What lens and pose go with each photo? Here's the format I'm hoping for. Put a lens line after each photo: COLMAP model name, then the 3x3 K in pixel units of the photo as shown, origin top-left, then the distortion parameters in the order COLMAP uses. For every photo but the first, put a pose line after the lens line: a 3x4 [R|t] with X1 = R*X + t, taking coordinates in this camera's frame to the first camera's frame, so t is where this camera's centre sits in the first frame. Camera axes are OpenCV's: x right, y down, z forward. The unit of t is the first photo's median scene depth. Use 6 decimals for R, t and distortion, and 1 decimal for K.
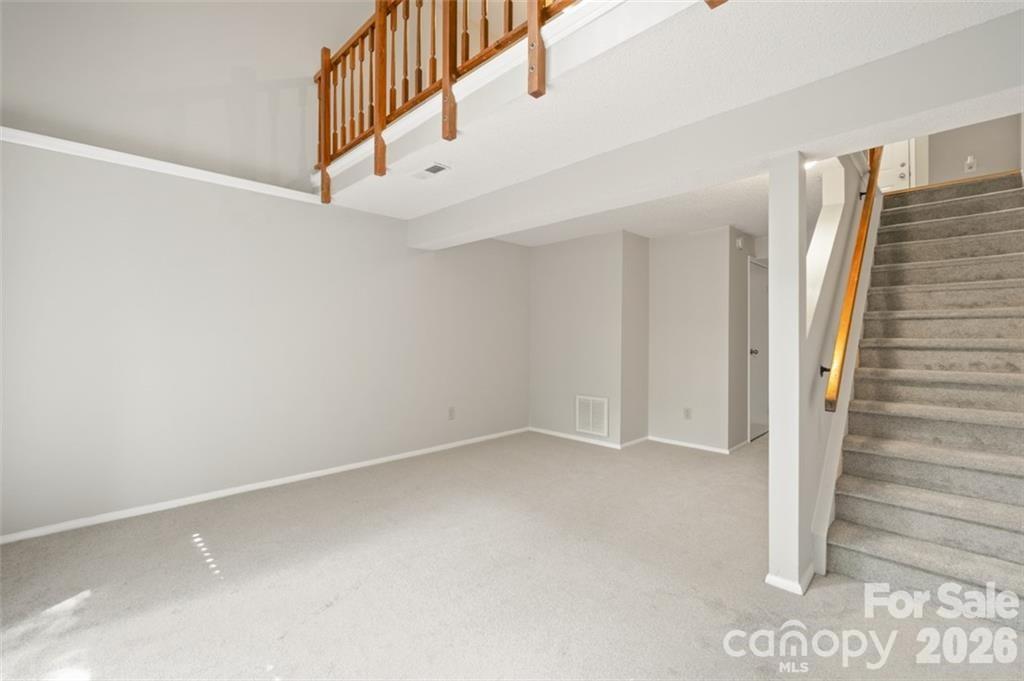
lens RADIAL K [[443.8, 0, 511.0], [0, 443.8, 334.3], [0, 0, 1]] dist [-0.003552, 0.000009]
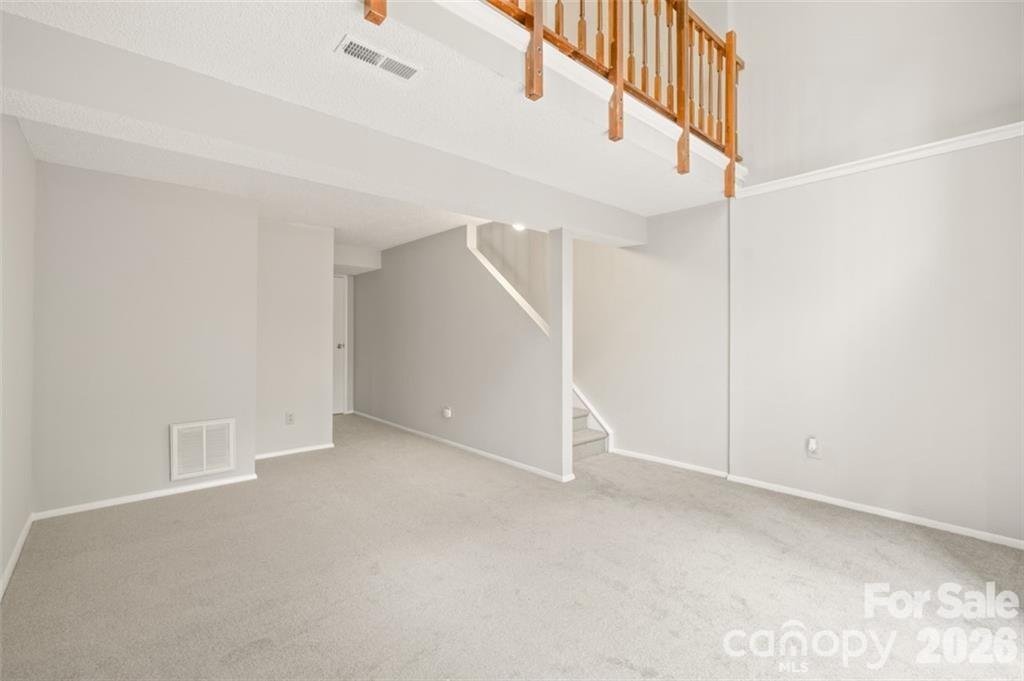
lens RADIAL K [[443.8, 0, 507.6], [0, 443.8, 343.9], [0, 0, 1]] dist [-0.003552, 0.000009]
pose [[0.058947, -0.025555, 0.997934, -0.488185], [-0.007299, 0.999635, 0.026030, -0.002453], [-0.998234, -0.008818, 0.058739, 0.497129]]
